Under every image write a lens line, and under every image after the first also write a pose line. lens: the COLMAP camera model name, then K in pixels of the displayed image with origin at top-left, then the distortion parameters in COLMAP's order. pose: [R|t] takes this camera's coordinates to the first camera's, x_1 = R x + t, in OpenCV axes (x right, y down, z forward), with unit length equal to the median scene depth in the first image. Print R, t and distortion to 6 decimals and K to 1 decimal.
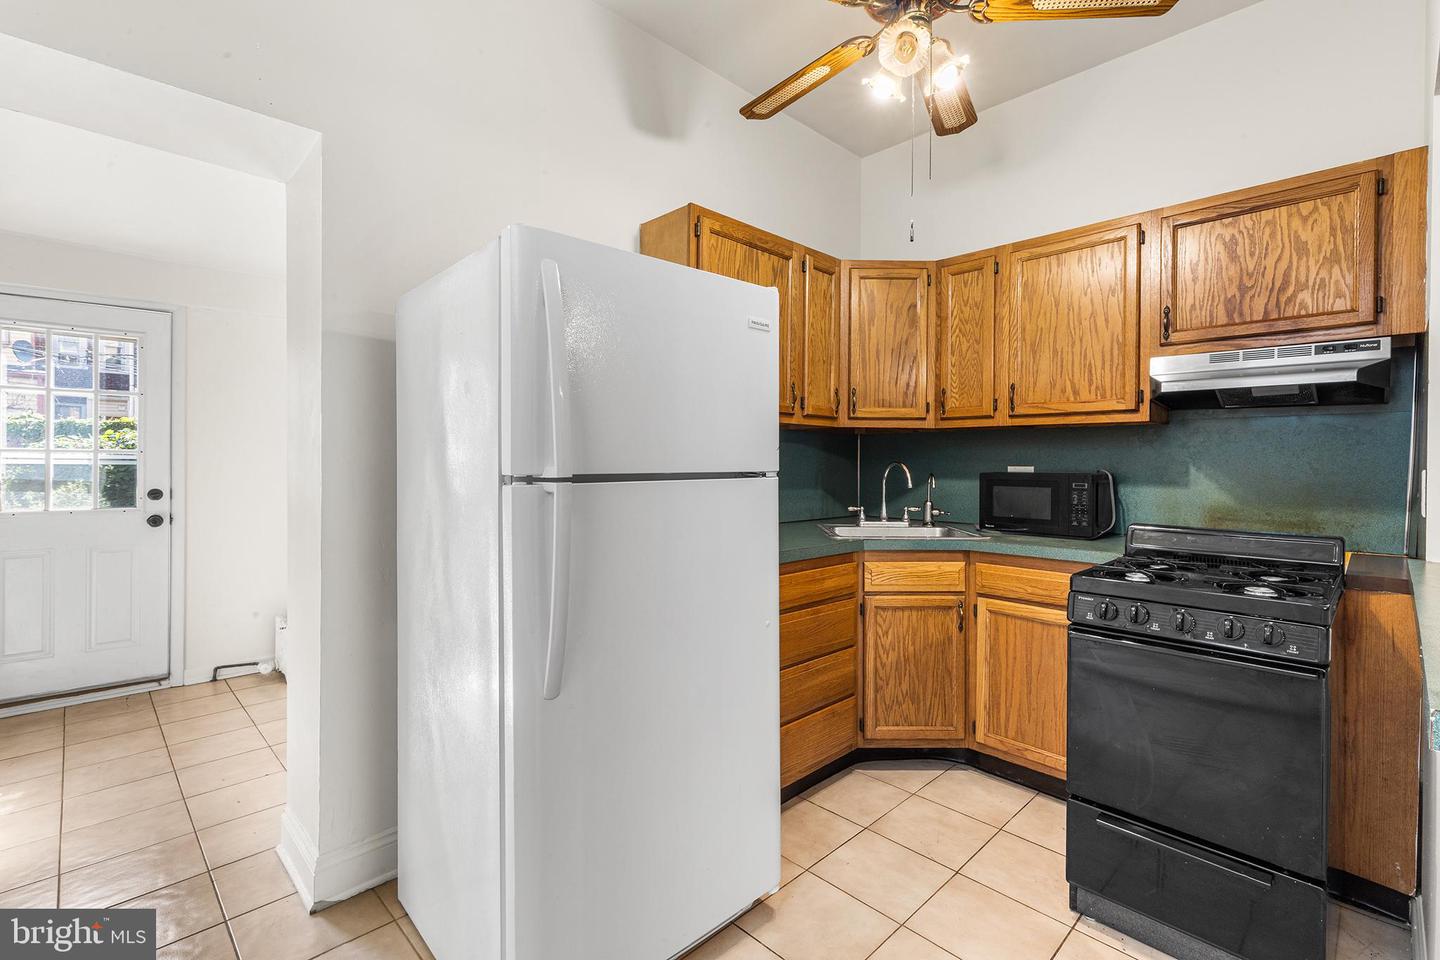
lens RADIAL K [[648.4, 0, 721.7], [0, 648.4, 467.5], [0, 0, 1]] dist [0.001536, 0.000360]
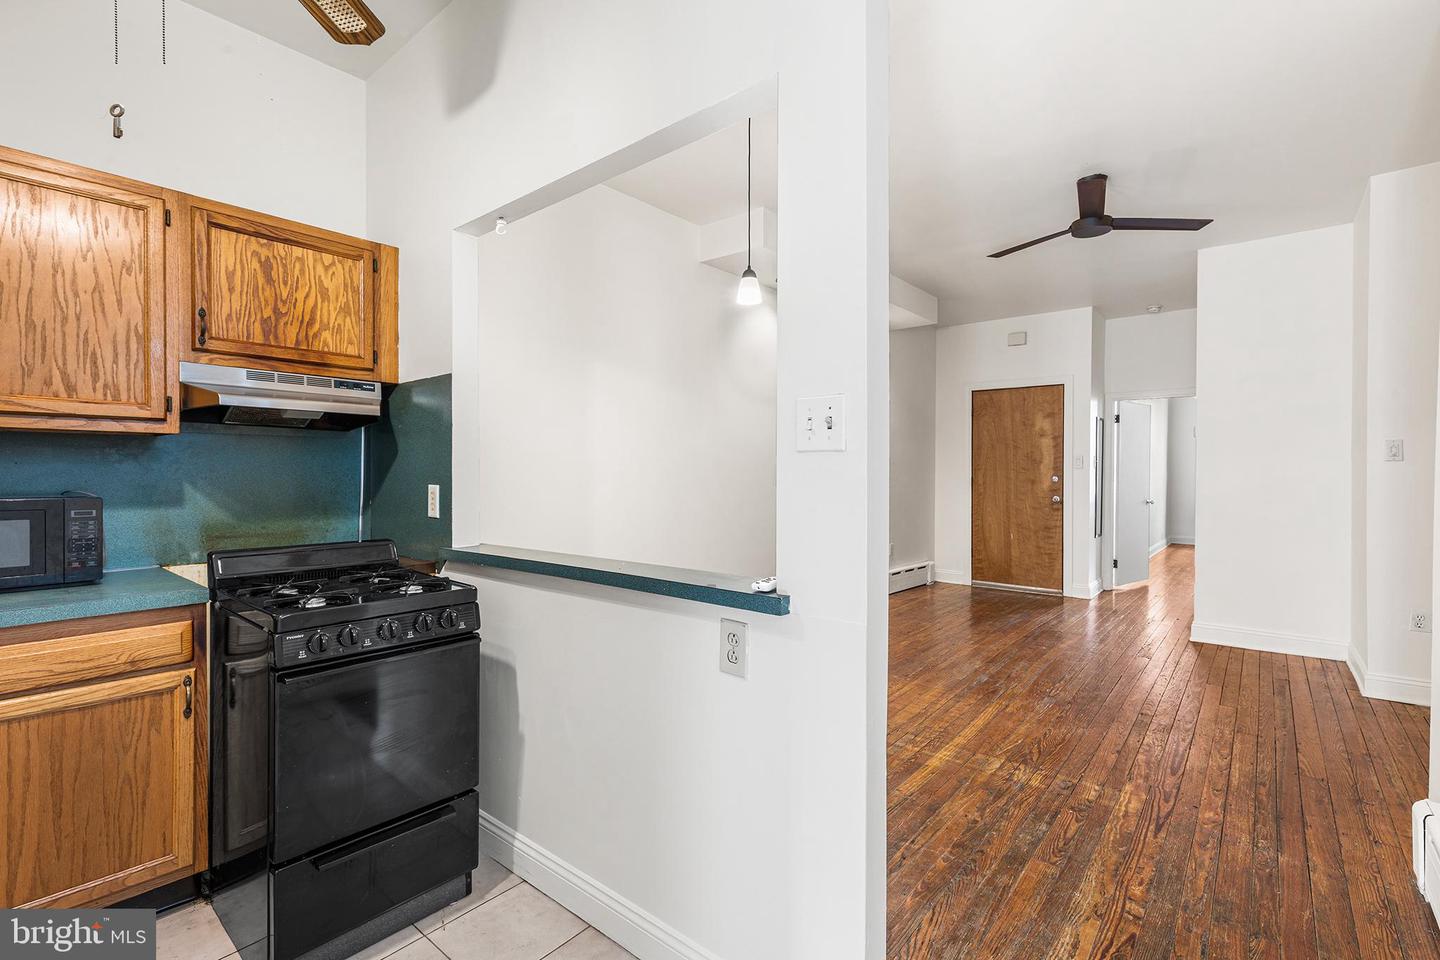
lens RADIAL K [[648.4, 0, 730.7], [0, 648.4, 482.0], [0, 0, 1]] dist [0.001536, 0.000360]
pose [[-0.107102, -0.023112, 0.993979, -0.247062], [0.004476, 0.999708, 0.023728, -0.020890], [-0.994238, 0.006991, -0.106968, 0.307621]]
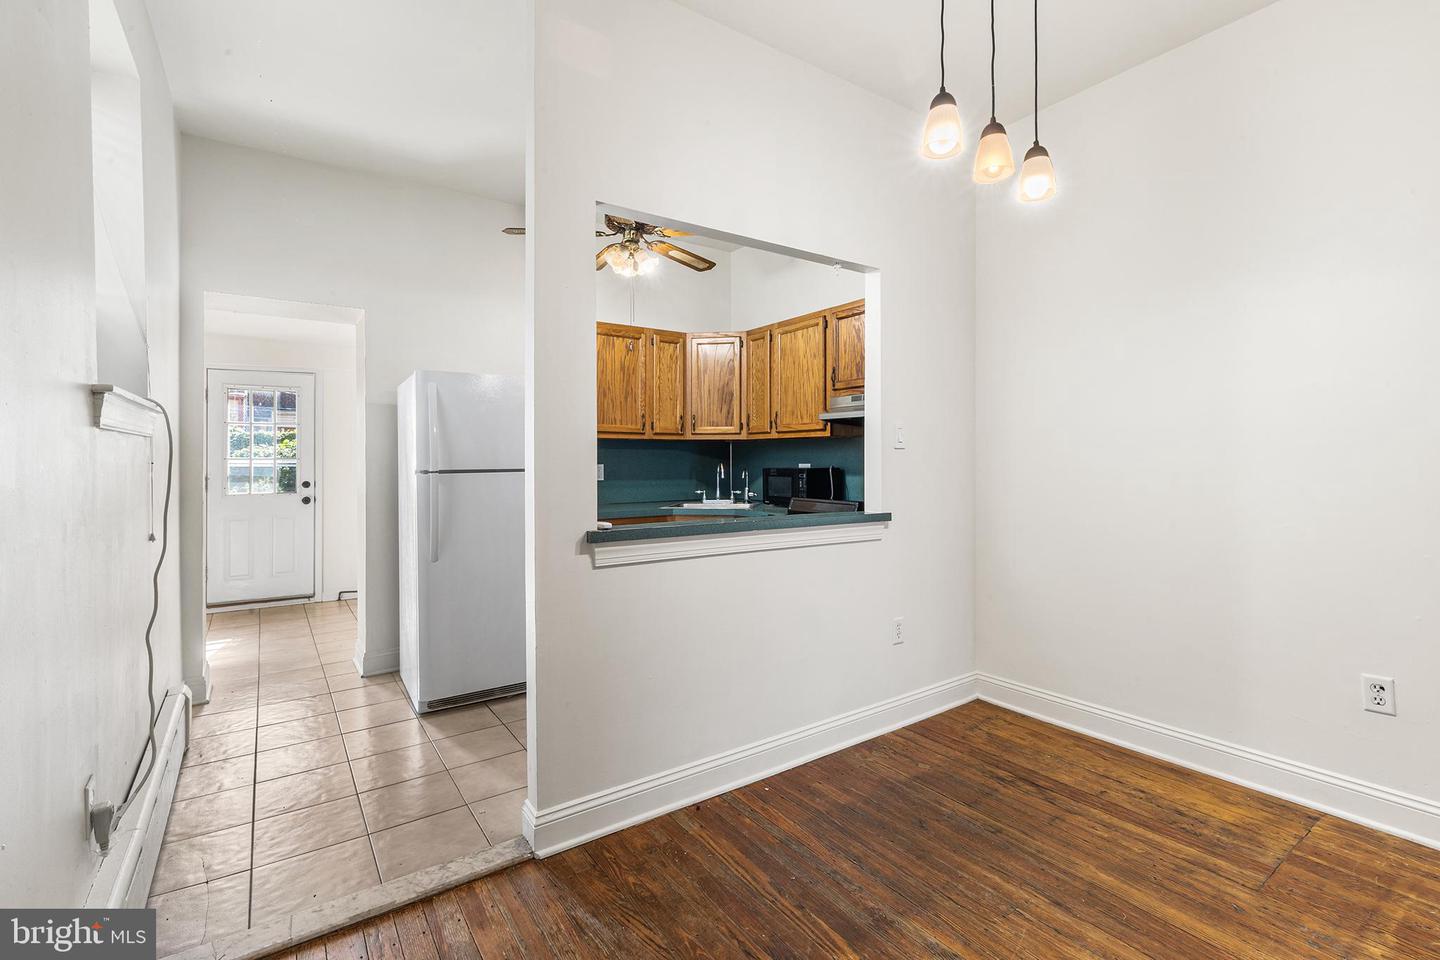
lens RADIAL K [[648.4, 0, 717.0], [0, 648.4, 461.5], [0, 0, 1]] dist [0.001536, 0.000360]
pose [[0.985013, -0.008730, -0.172261, 0.564997], [0.007833, 0.999952, -0.005884, 0.000716], [0.172304, 0.004447, 0.985034, -0.570912]]
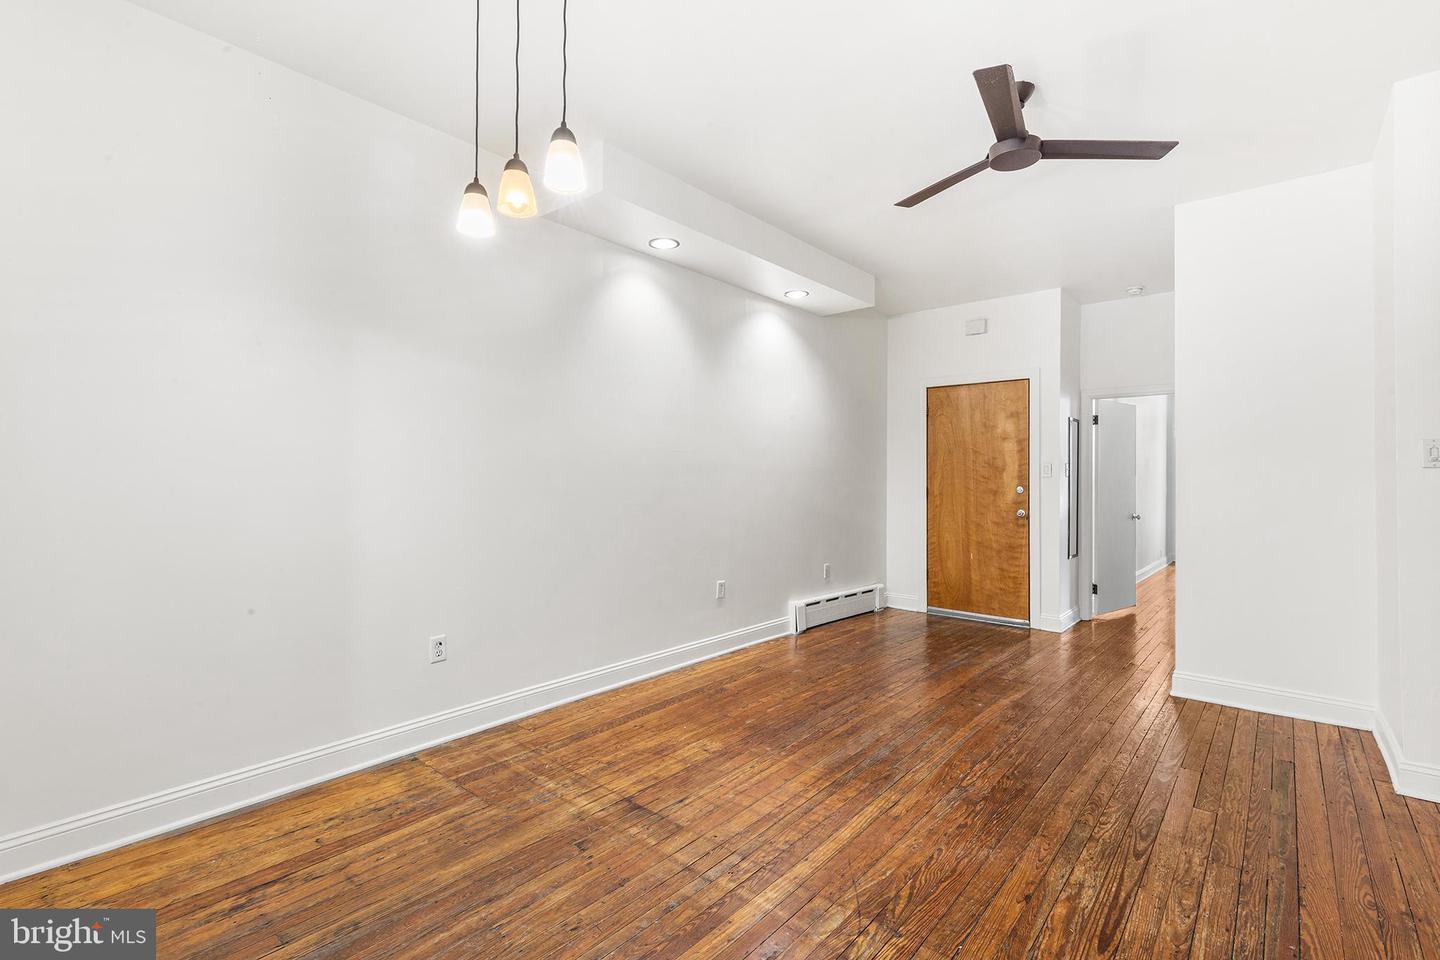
lens RADIAL K [[648.4, 0, 725.9], [0, 648.4, 475.2], [0, 0, 1]] dist [0.001536, 0.000360]
pose [[-0.085132, -0.000295, 0.996370, 0.053980], [-0.000191, 1.000000, 0.000280, -0.015728], [-0.996370, -0.000167, -0.085132, -0.048709]]
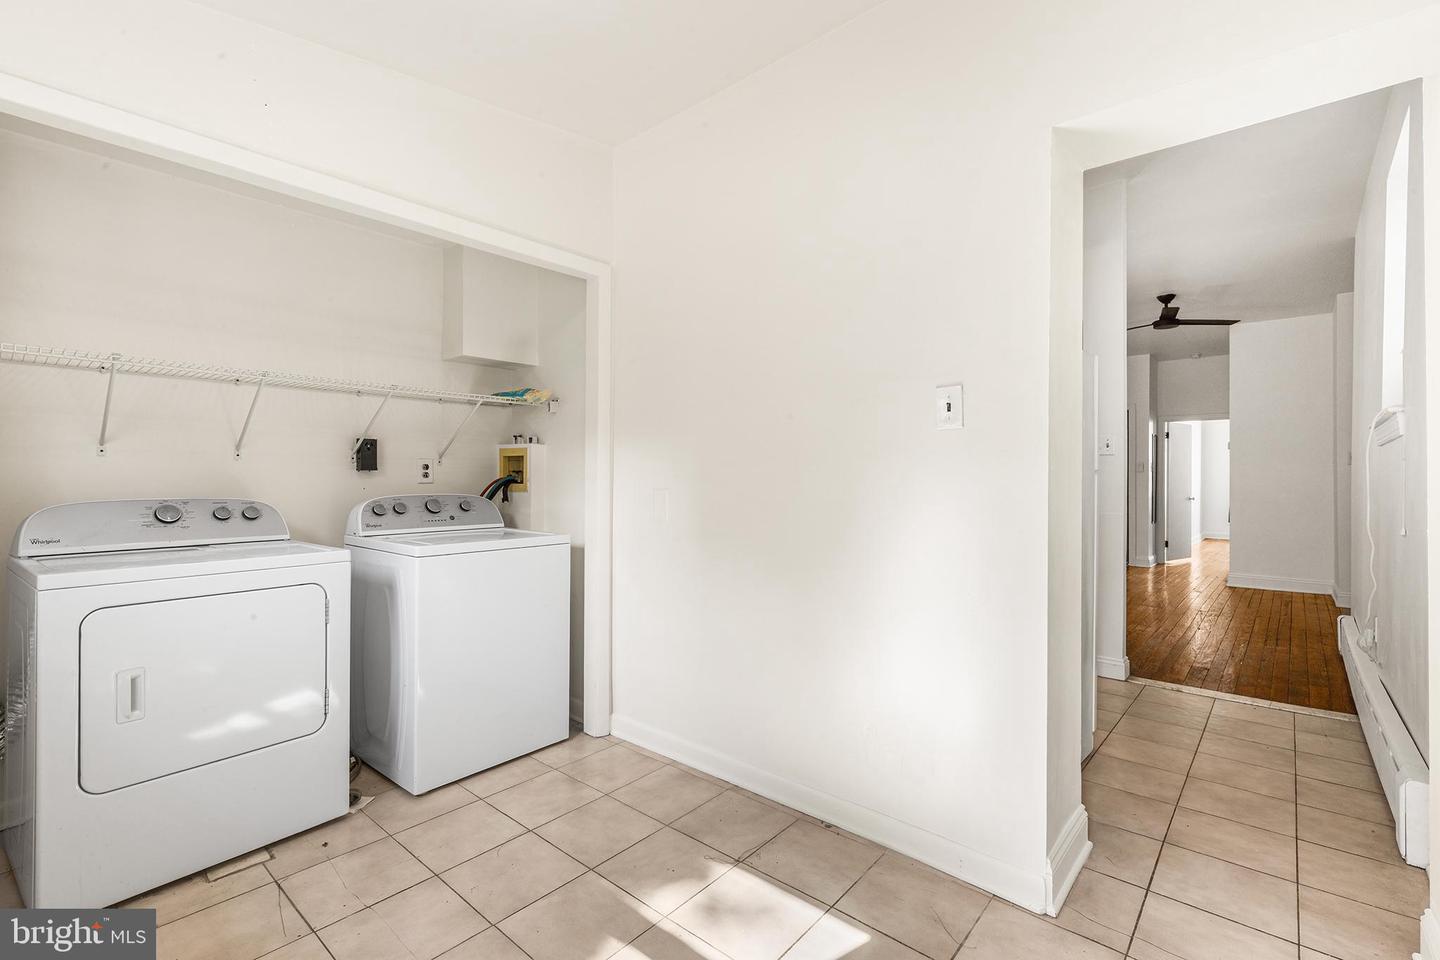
lens RADIAL K [[648.4, 0, 721.6], [0, 648.4, 478.8], [0, 0, 1]] dist [0.001536, 0.000360]
pose [[-0.073088, -0.004867, 0.997314, -1.116399], [-0.001294, 0.999988, 0.004785, 0.014404], [-0.997325, -0.000941, -0.073094, 1.121102]]
